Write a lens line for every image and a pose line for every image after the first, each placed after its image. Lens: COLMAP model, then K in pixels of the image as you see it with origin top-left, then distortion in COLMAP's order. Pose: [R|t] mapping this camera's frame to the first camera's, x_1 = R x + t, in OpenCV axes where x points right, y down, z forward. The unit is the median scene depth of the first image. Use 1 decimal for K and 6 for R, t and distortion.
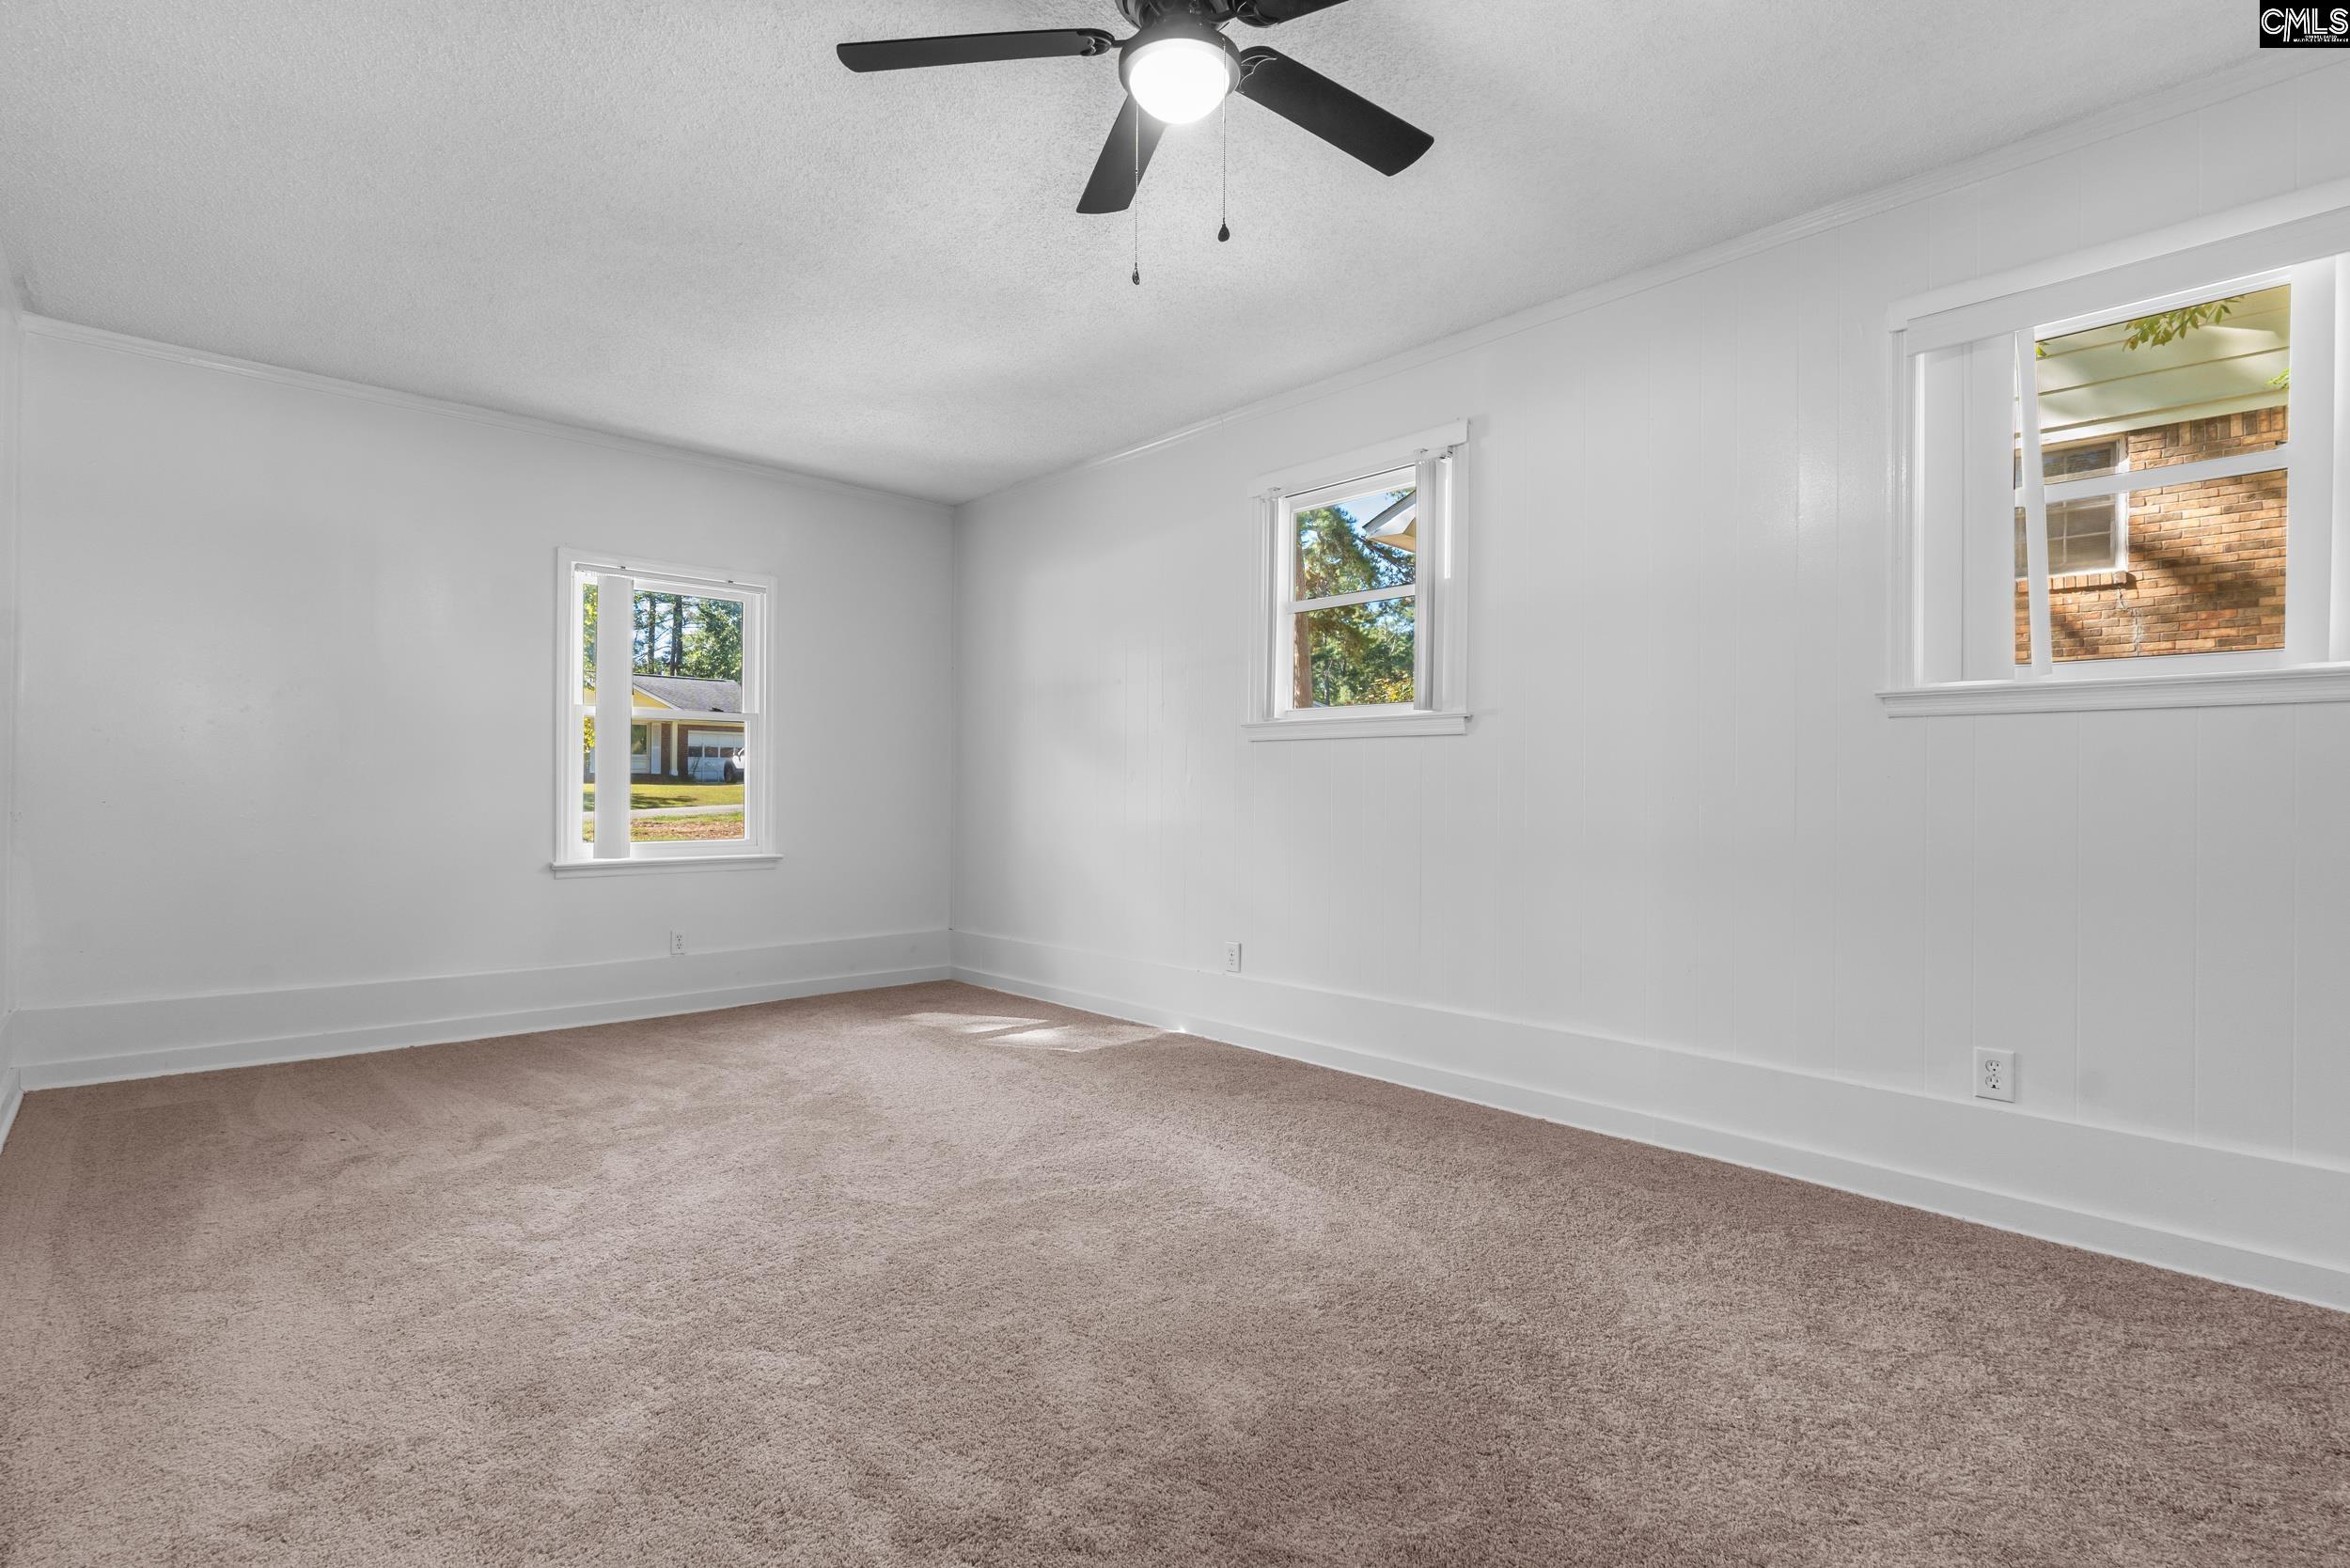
lens RADIAL K [[1088.4, 0, 1167.5], [0, 1088.4, 785.4], [0, 0, 1]] dist [-0.001695, -0.001110]
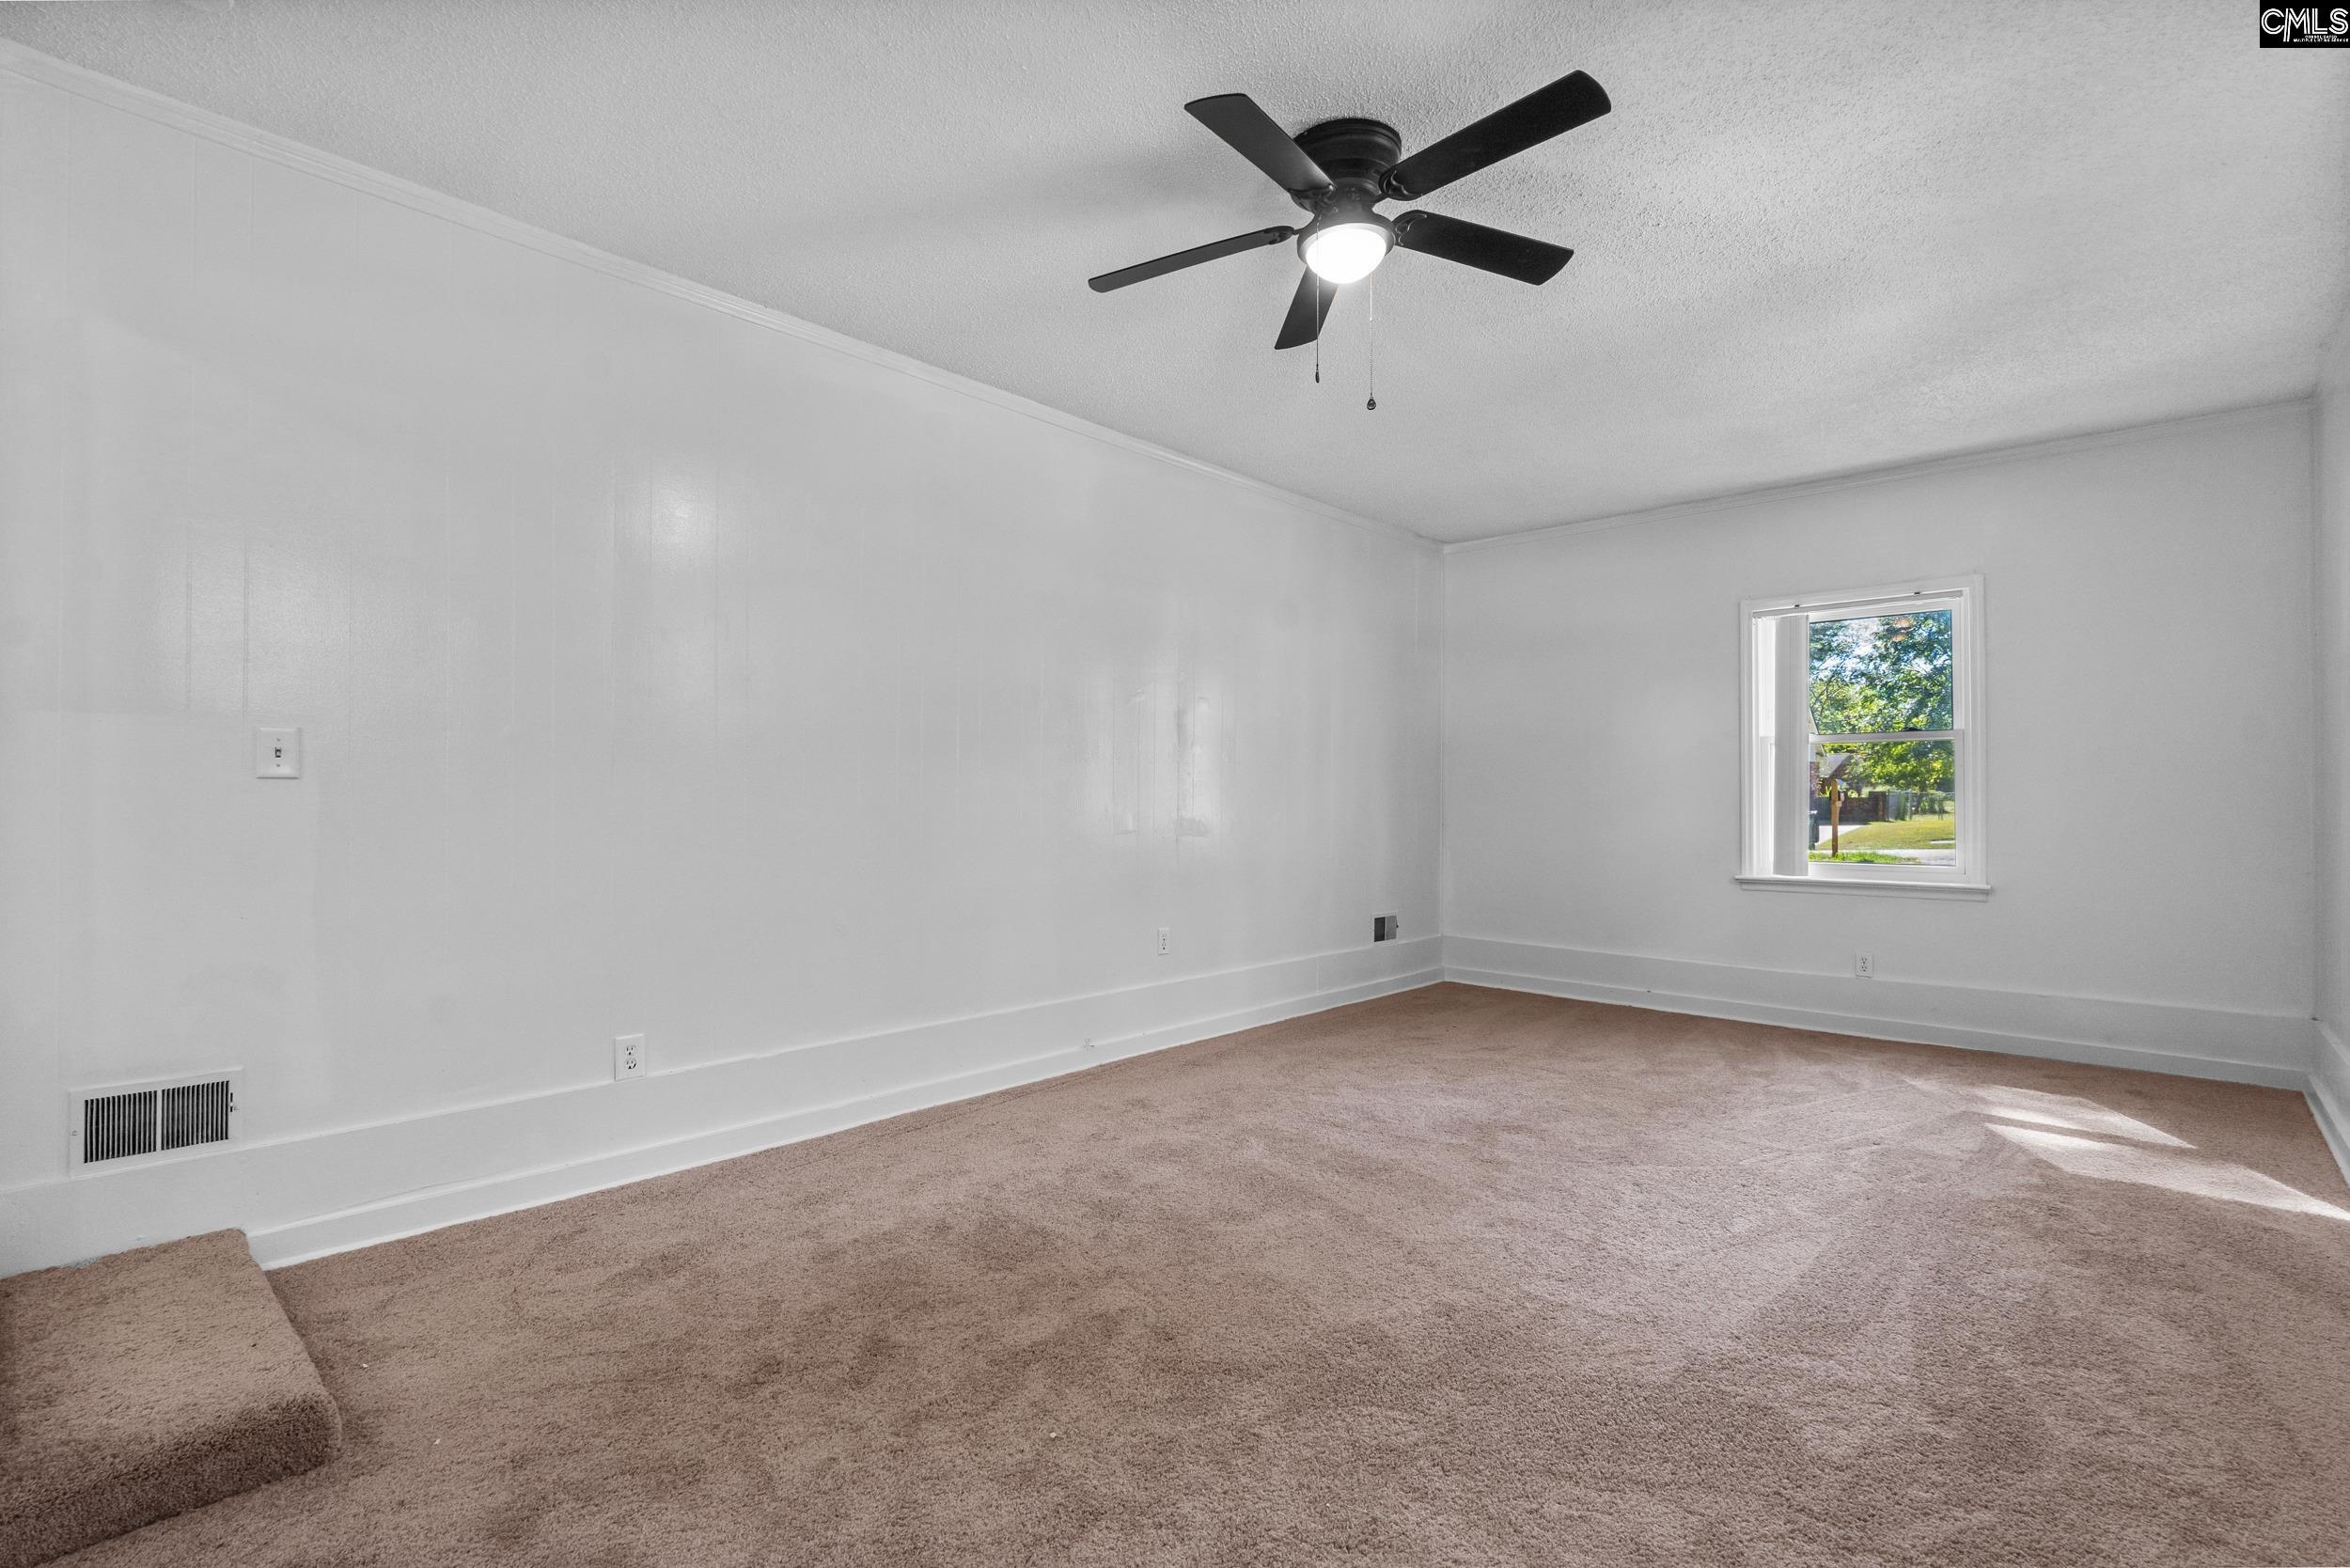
lens RADIAL K [[1088.4, 0, 1171.4], [0, 1088.4, 787.9], [0, 0, 1]] dist [-0.001695, -0.001110]
pose [[0.095723, -0.020024, -0.995207, 0.509184], [0.002457, 0.999799, -0.019881, -0.000159], [0.995405, -0.000542, 0.095753, 0.280031]]
